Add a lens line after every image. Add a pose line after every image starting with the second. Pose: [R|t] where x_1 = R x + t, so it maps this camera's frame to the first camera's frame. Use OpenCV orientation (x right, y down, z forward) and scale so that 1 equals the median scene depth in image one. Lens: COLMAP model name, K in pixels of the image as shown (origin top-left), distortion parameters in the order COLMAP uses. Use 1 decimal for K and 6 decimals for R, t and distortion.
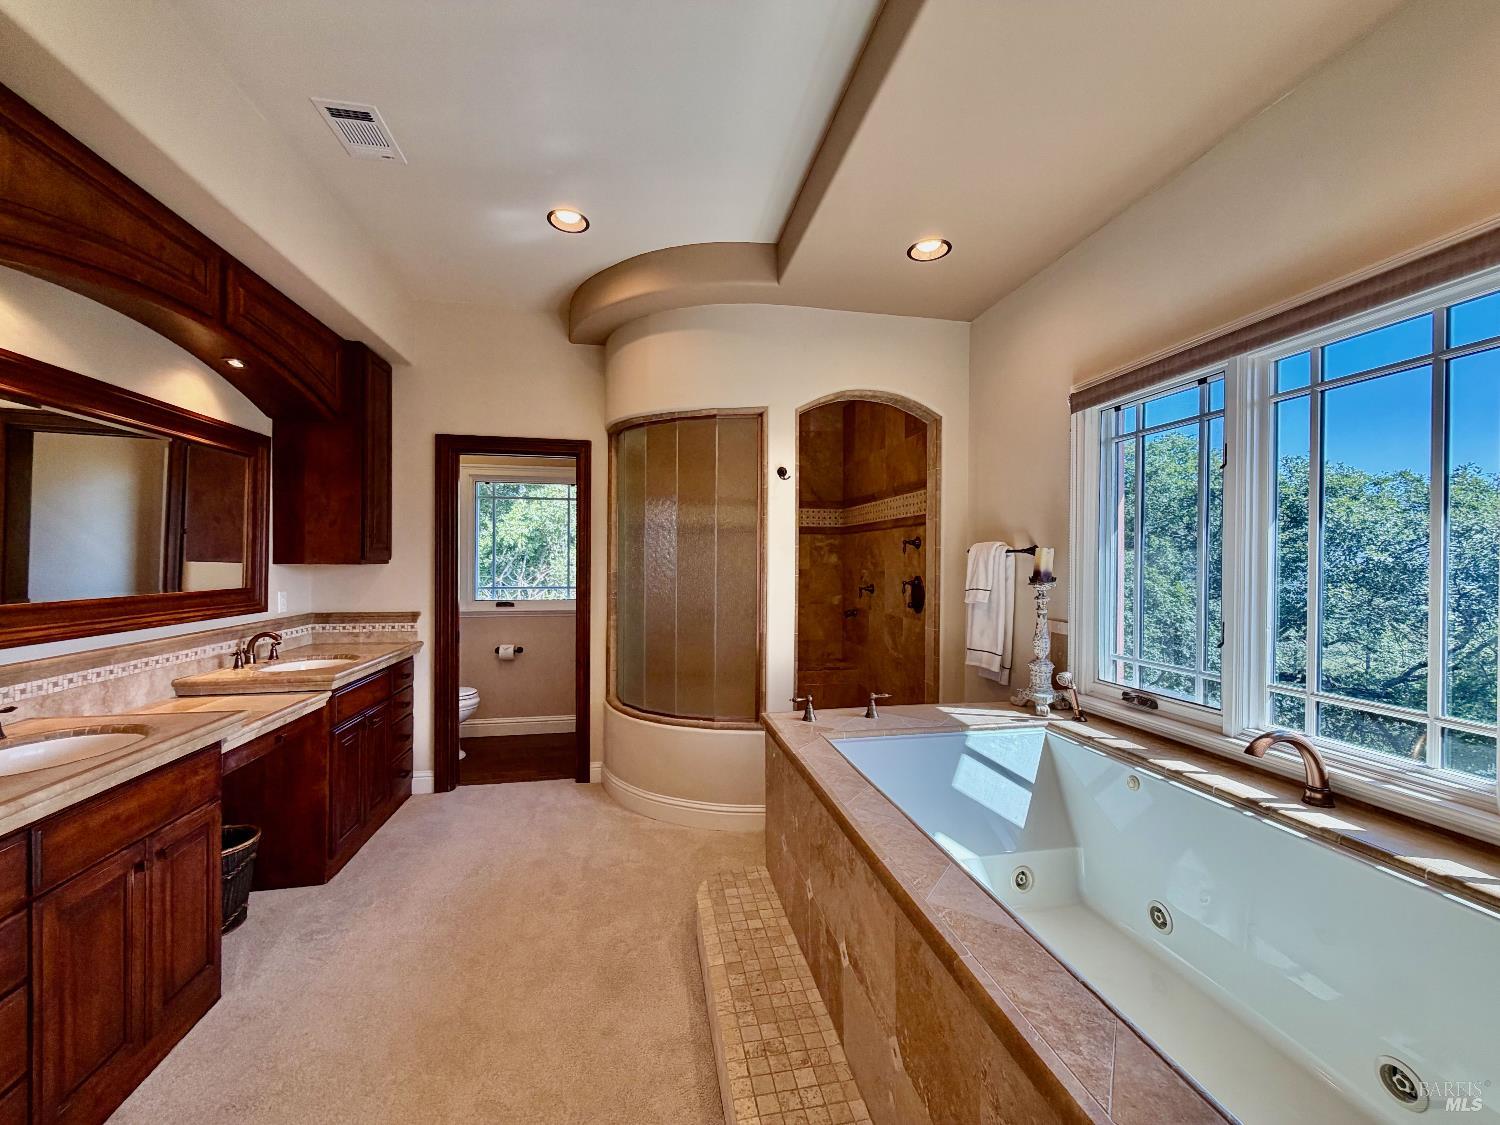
lens RADIAL K [[596.5, 0, 742.3], [0, 596.5, 564.6], [0, 0, 1]] dist [0.000340, 0.000945]
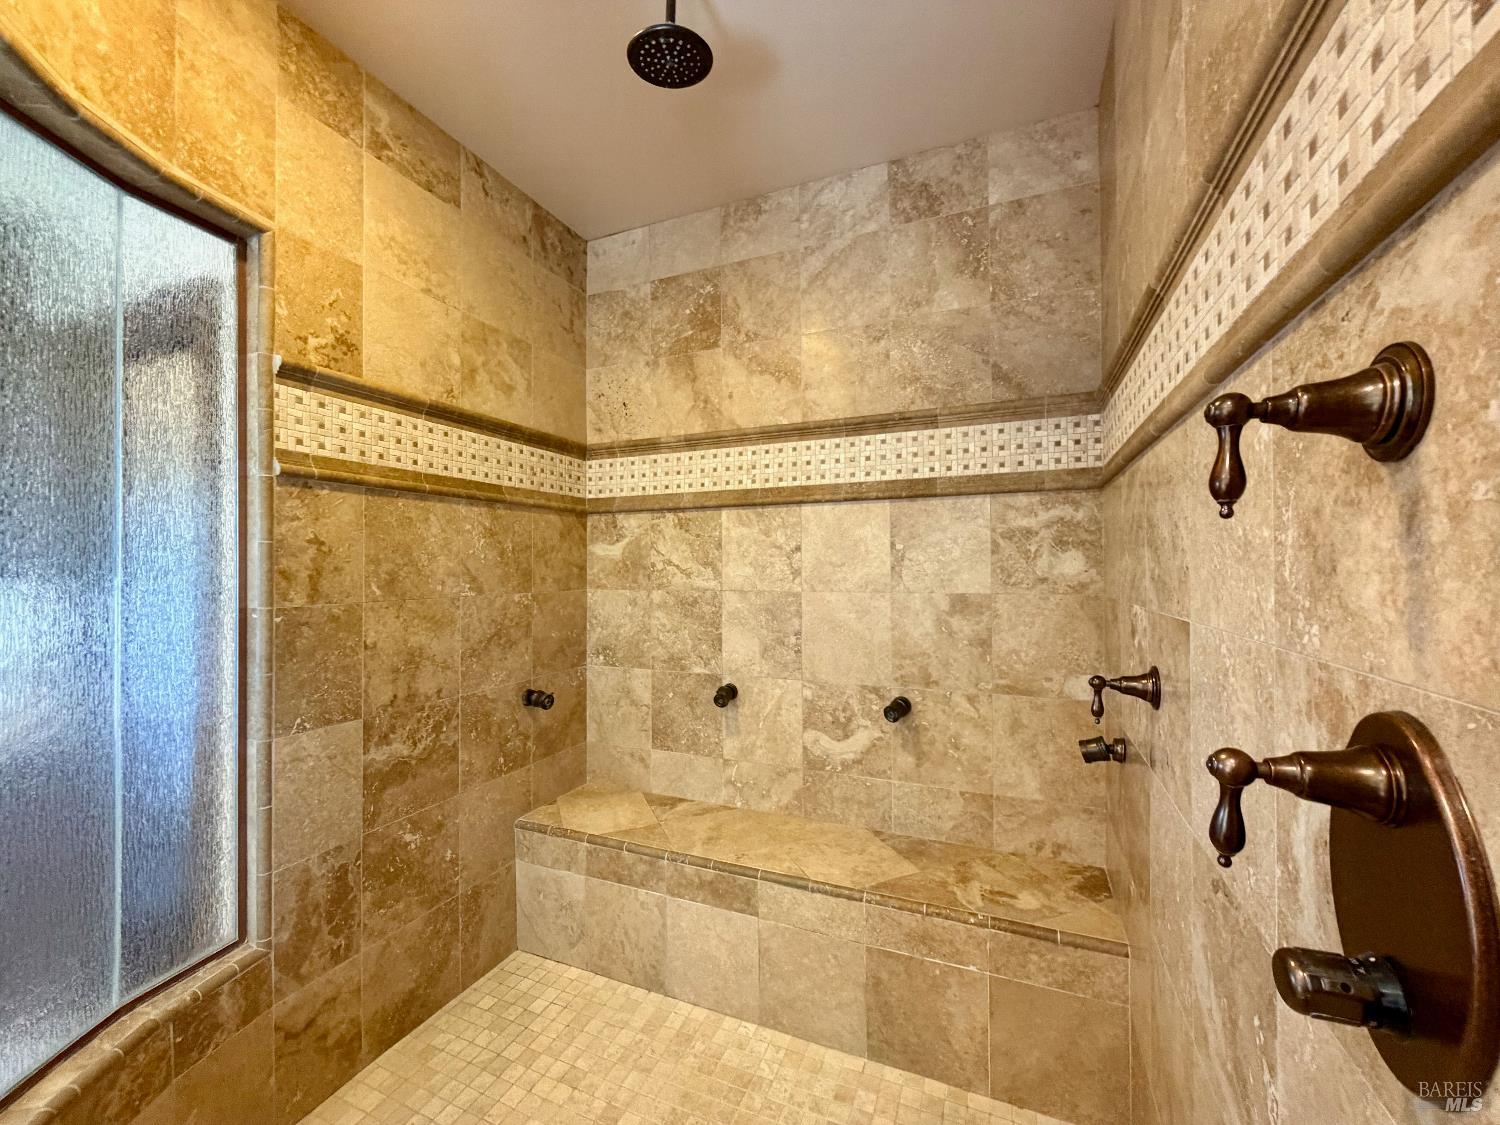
lens RADIAL K [[596.5, 0, 752.4], [0, 596.5, 563.6], [0, 0, 1]] dist [0.000340, 0.000945]
pose [[0.834636, -0.011693, -0.550678, 0.189029], [0.002833, 0.999853, -0.016937, -0.005143], [0.550795, 0.012576, 0.834546, 0.625275]]
